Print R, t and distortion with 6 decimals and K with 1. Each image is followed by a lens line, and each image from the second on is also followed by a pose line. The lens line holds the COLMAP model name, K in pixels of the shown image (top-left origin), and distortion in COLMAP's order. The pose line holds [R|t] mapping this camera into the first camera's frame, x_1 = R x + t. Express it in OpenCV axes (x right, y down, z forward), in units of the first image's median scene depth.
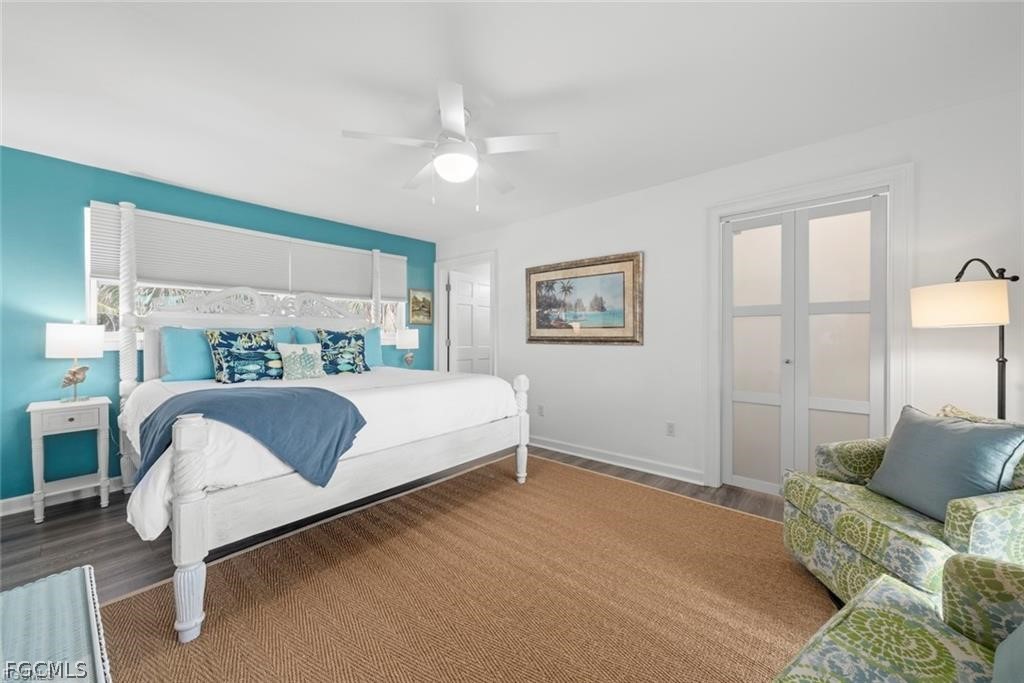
lens RADIAL K [[375.0, 0, 521.6], [0, 375.0, 338.3], [0, 0, 1]] dist [-0.006424, 0.001935]
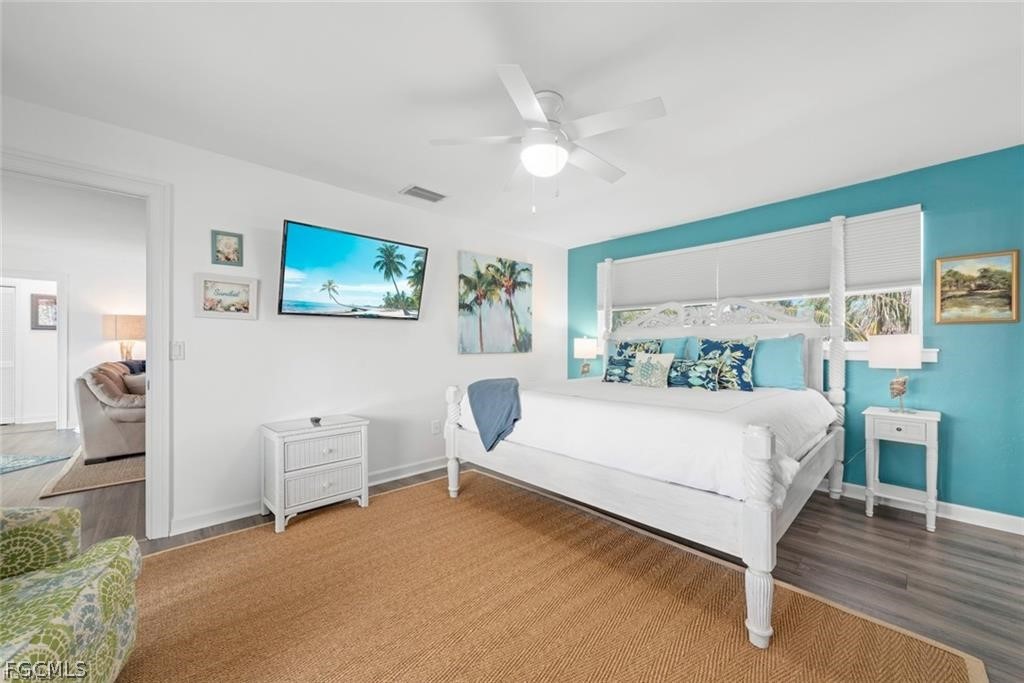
lens RADIAL K [[401.8, 0, 502.0], [0, 401.8, 338.7], [0, 0, 1]] dist [0.007362, 0.000735]
pose [[-0.123793, -0.018423, -0.992137, 0.478350], [-0.010522, 0.999796, -0.017252, -0.001246], [0.992252, 0.008304, -0.123962, 0.607646]]
